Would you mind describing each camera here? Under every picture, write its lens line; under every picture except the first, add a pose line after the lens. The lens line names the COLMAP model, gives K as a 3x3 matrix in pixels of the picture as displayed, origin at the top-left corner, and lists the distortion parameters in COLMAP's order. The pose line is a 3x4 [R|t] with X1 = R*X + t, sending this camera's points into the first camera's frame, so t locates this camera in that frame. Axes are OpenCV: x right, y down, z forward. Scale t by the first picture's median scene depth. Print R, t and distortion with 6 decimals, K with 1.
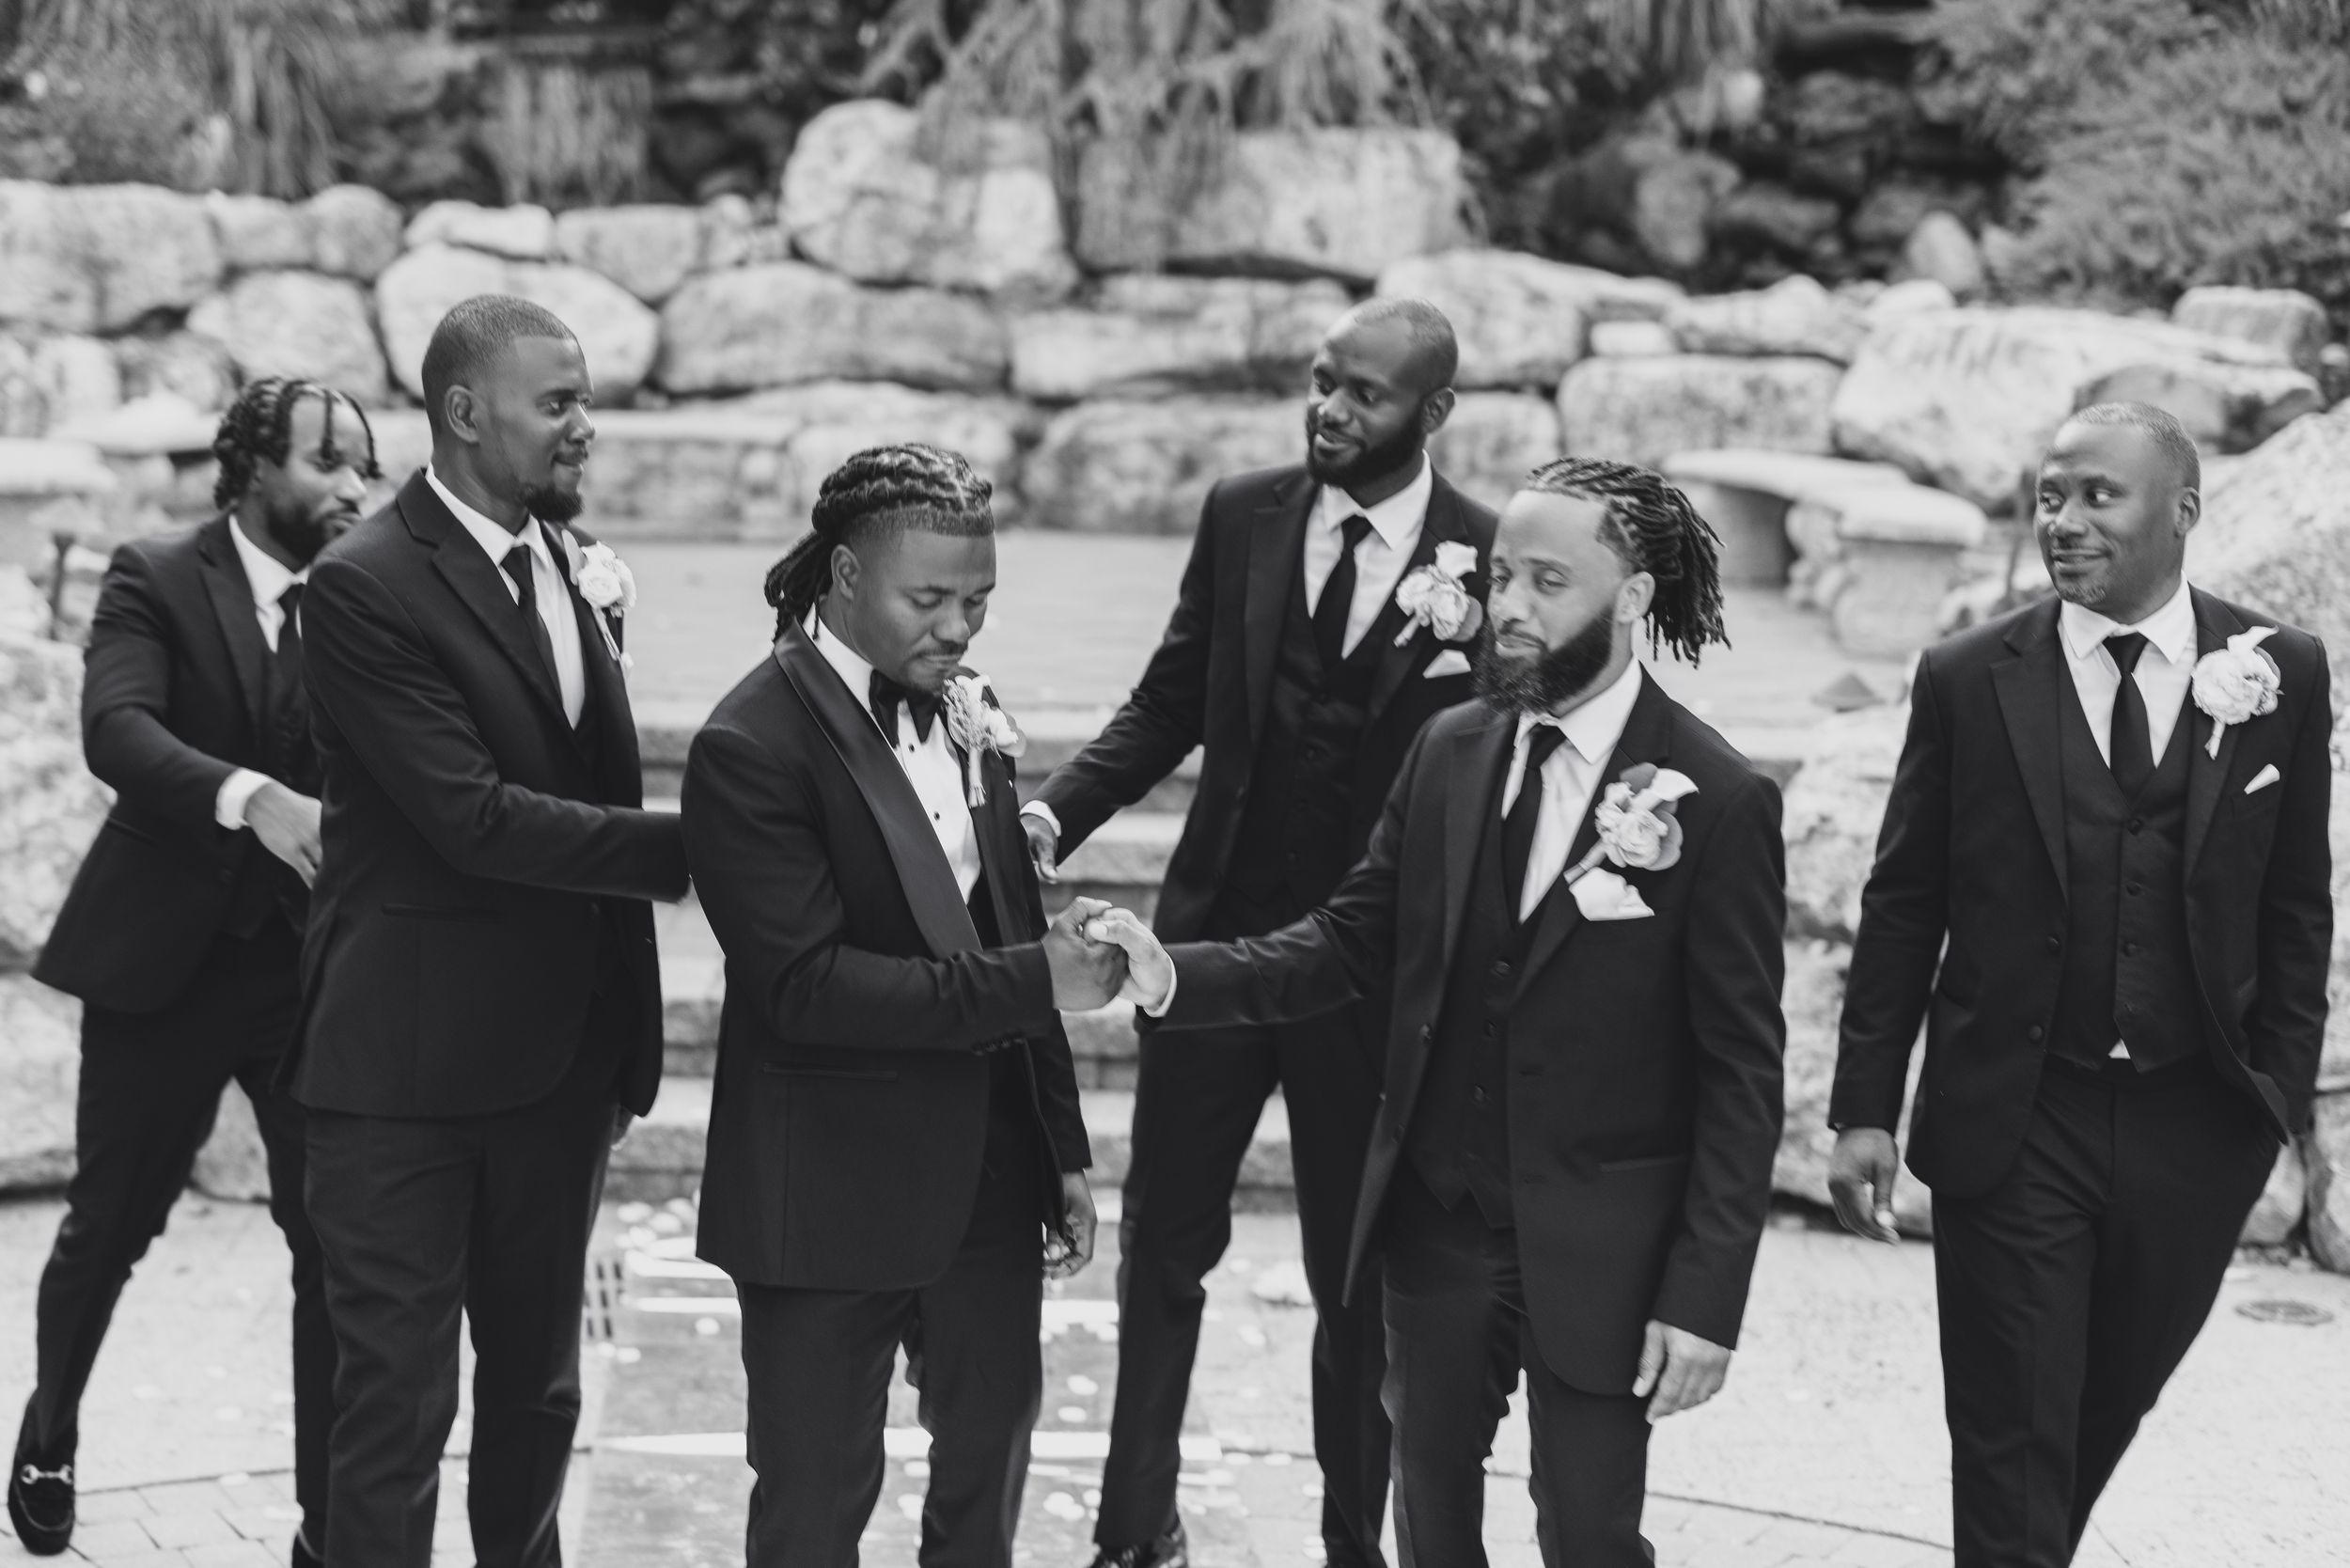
lens RADIAL K [[3466.2, 0, 1076.4], [0, 3466.2, 786.6], [0, 0, 1]] dist [0.006250, 0.037954]
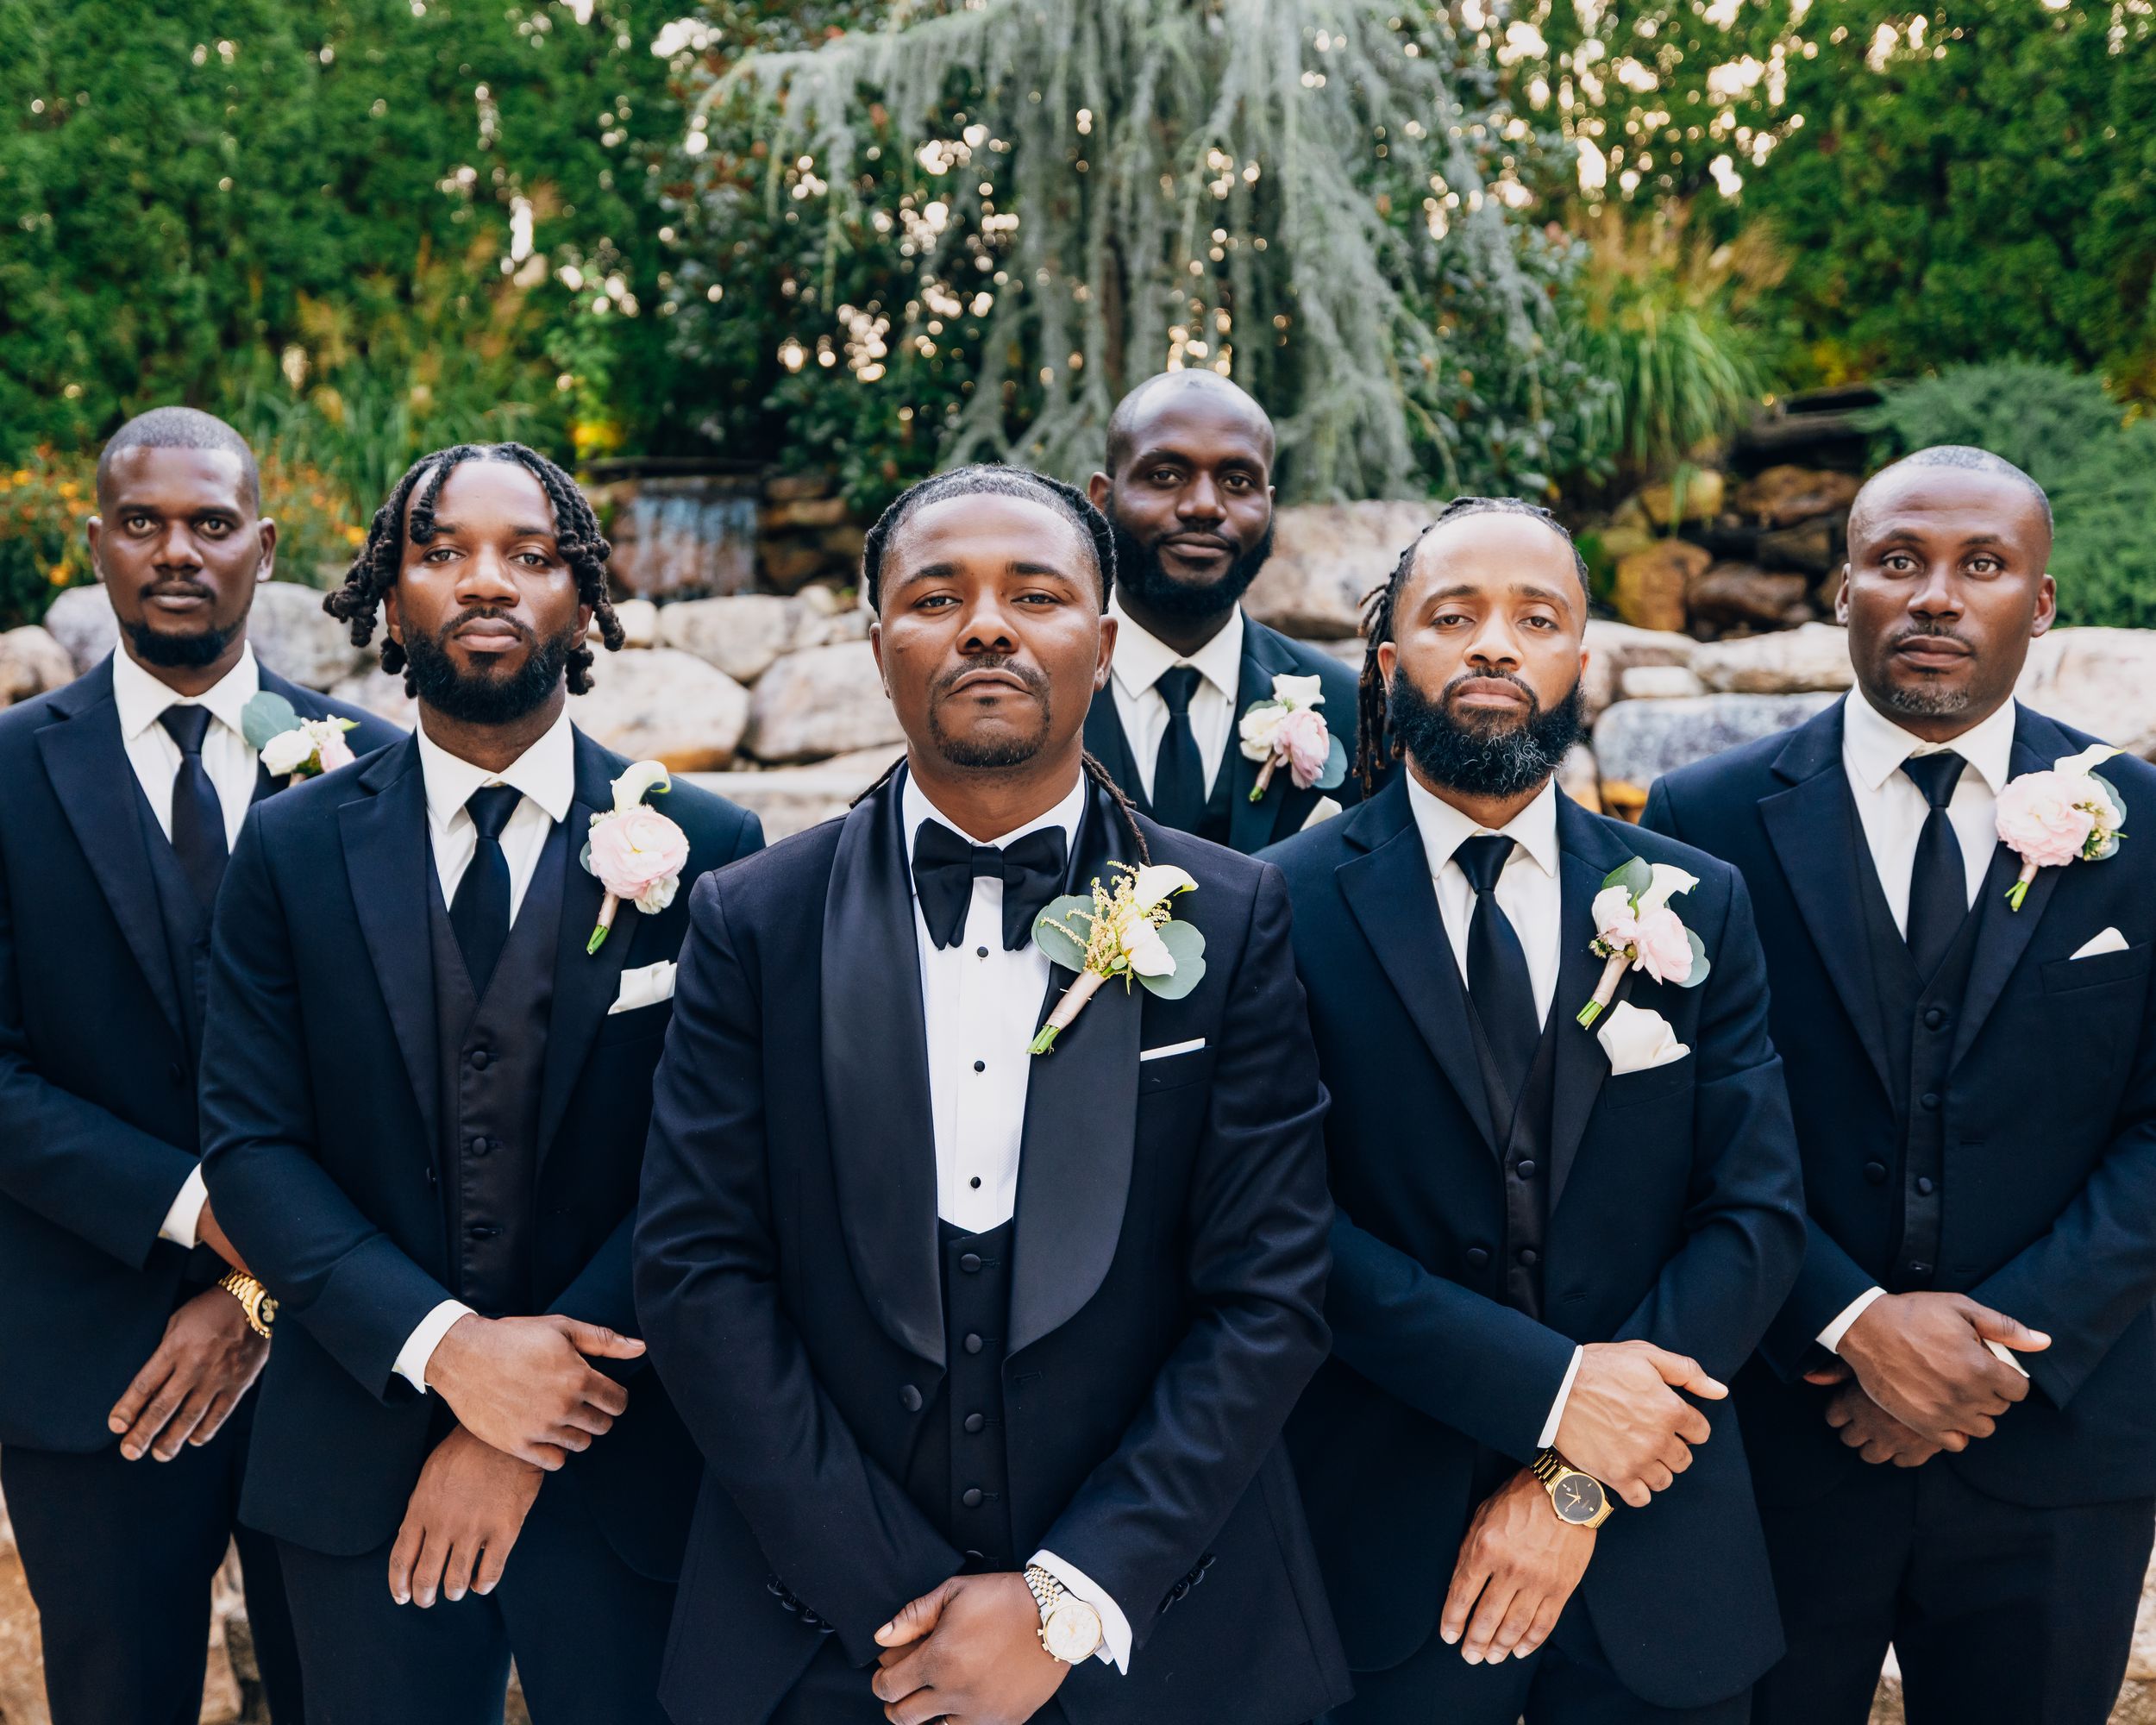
lens RADIAL K [[2256.0, 0, 950.6], [0, 2256.0, 858.5], [0, 0, 1]] dist [-0.009617, 0.008407]
pose [[0.997287, -0.022369, -0.070125, -0.007553], [0.015227, 0.994793, -0.100769, -0.009243], [0.072014, 0.099428, 0.992435, 0.293147]]
